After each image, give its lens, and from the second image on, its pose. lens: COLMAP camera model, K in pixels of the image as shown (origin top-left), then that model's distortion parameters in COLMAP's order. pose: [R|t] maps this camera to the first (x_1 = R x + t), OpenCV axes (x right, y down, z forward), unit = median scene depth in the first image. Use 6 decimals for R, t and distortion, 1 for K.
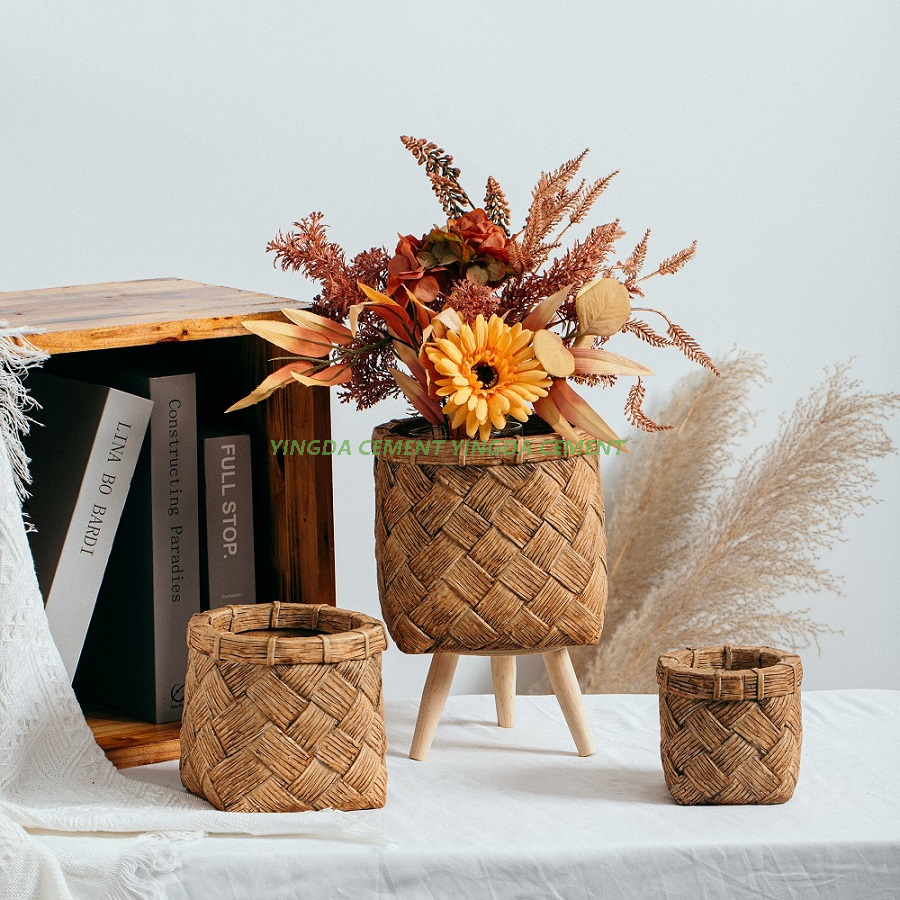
lens RADIAL K [[3711.5, 0, 487.4], [0, 3711.5, 475.9], [0, 0, 1]] dist [0.357004, 0.170677]
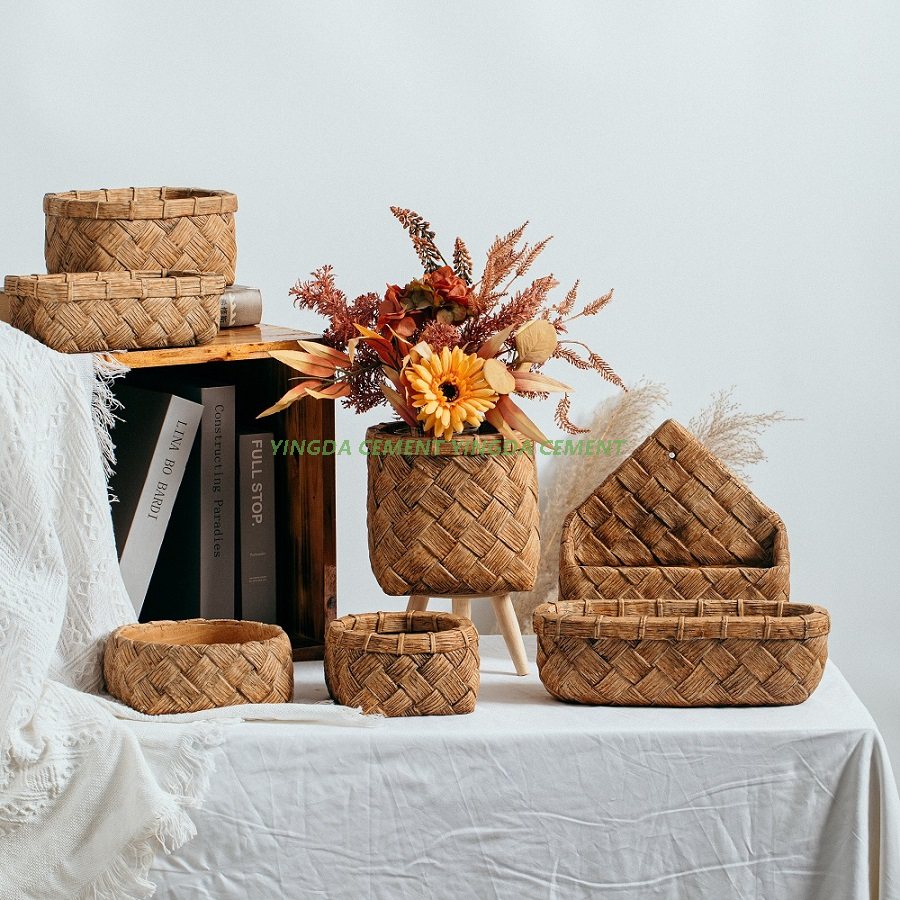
lens RADIAL K [[3922.9, 0, 450.0], [0, 3922.9, 450.0], [0, 0, 1]] dist [0.665575, -6.342058]
pose [[0.999885, 0.013931, 0.006008, -0.009092], [-0.013752, 0.999486, -0.028948, 0.035156], [-0.006408, 0.028862, 0.999563, -0.409221]]
